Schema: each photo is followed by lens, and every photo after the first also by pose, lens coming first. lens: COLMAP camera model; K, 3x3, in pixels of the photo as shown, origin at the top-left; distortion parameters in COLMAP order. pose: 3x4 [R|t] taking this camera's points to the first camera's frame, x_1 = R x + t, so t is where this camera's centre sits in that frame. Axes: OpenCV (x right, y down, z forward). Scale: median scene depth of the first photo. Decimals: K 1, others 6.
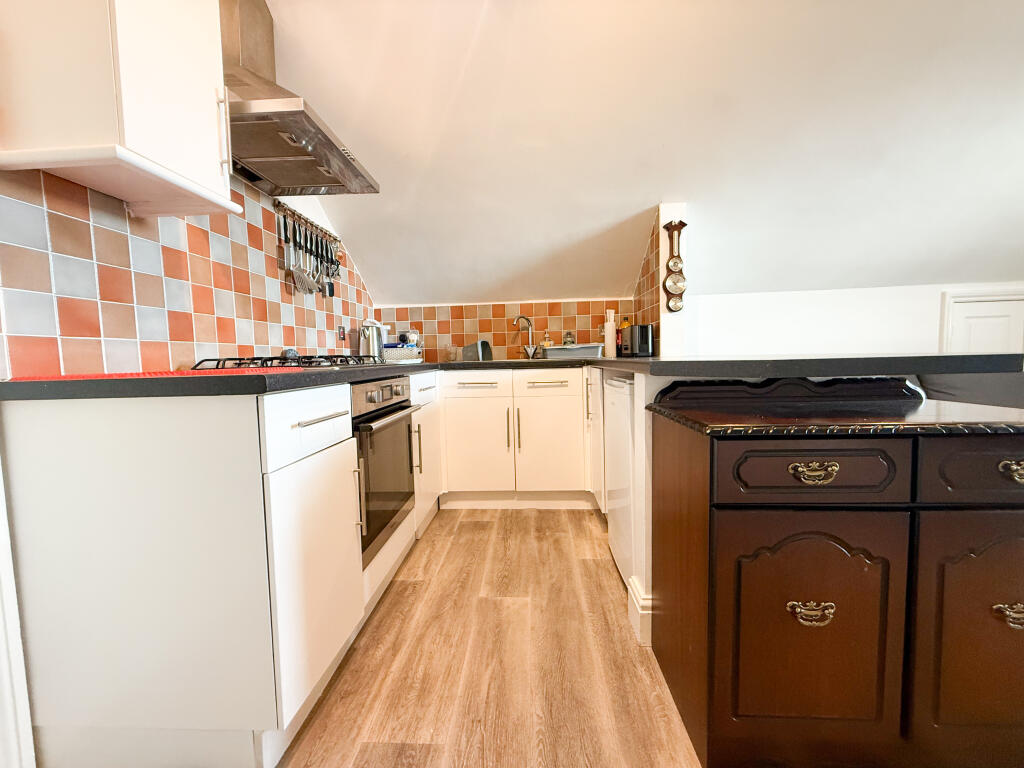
lens RADIAL K [[405.9, 0, 508.6], [0, 405.9, 383.2], [0, 0, 1]] dist [0.000692, -0.000330]
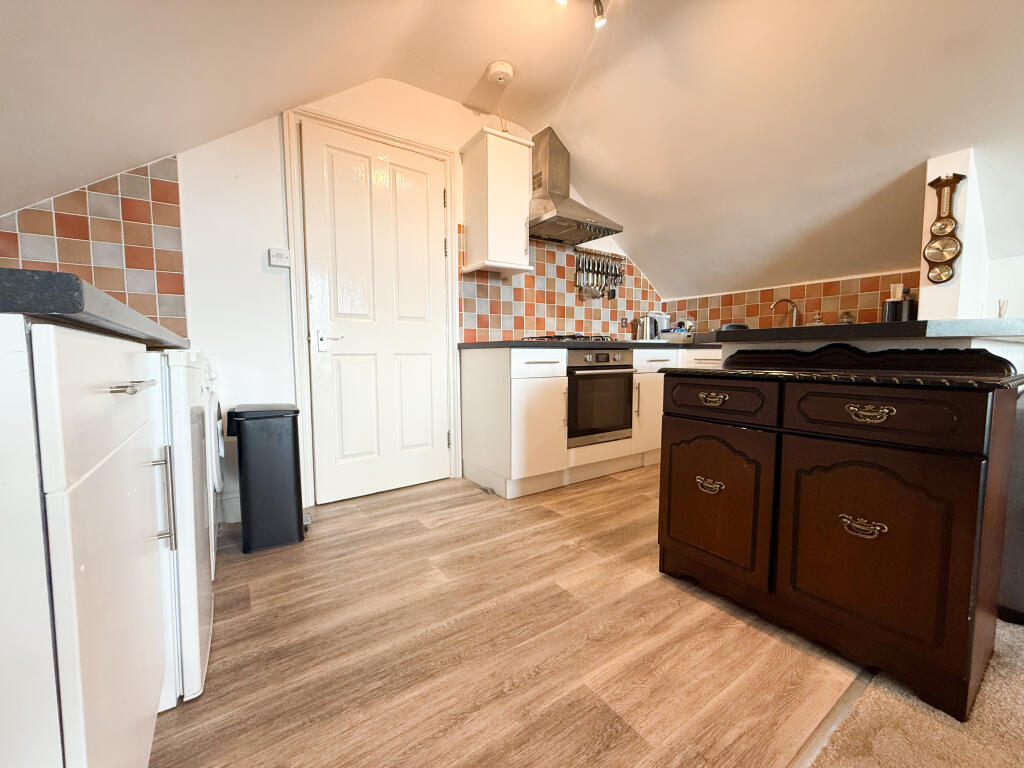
lens RADIAL K [[405.9, 0, 508.6], [0, 405.9, 383.2], [0, 0, 1]] dist [0.000692, -0.000330]
pose [[0.611210, 0.080386, -0.787375, 0.682126], [-0.059835, 0.996675, 0.055306, 0.050464], [0.789203, 0.013309, 0.613988, -0.292083]]
